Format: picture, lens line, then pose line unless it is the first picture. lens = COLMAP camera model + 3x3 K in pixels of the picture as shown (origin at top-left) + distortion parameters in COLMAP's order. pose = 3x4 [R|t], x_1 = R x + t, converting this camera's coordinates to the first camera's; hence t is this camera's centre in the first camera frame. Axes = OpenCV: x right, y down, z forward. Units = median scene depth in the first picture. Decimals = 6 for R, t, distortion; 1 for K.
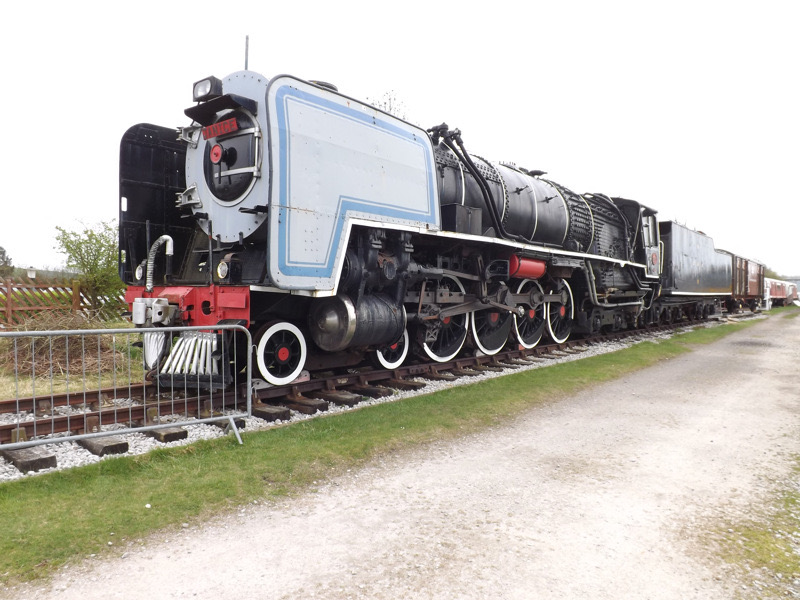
lens RADIAL K [[572.8, 0, 400.0], [0, 572.8, 300.0], [0, 0, 1]] dist [-0.054052, -0.002924]
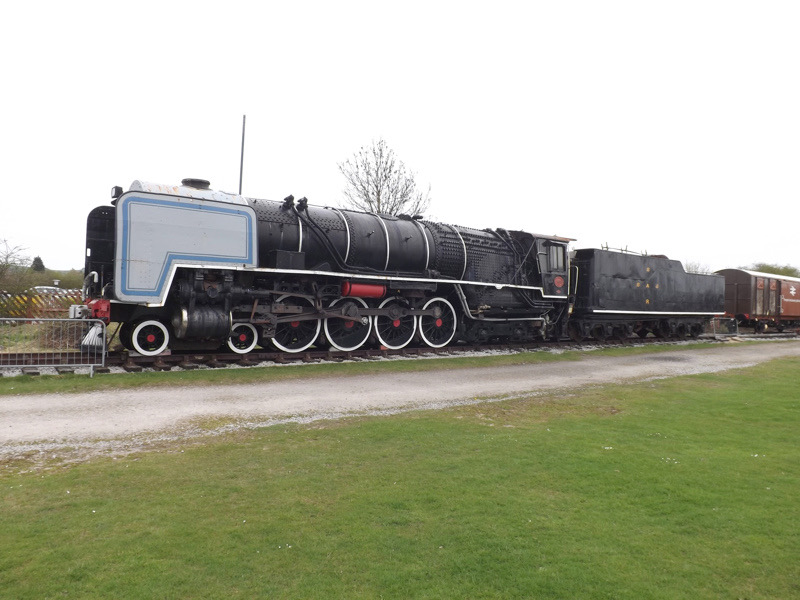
lens RADIAL K [[572.8, 0, 400.0], [0, 572.8, 300.0], [0, 0, 1]] dist [-0.054052, -0.002924]
pose [[0.973015, 0.021211, -0.229766, 0.893814], [-0.025834, 0.999519, -0.017130, -0.013681], [0.229292, 0.022604, 0.973095, -0.511971]]
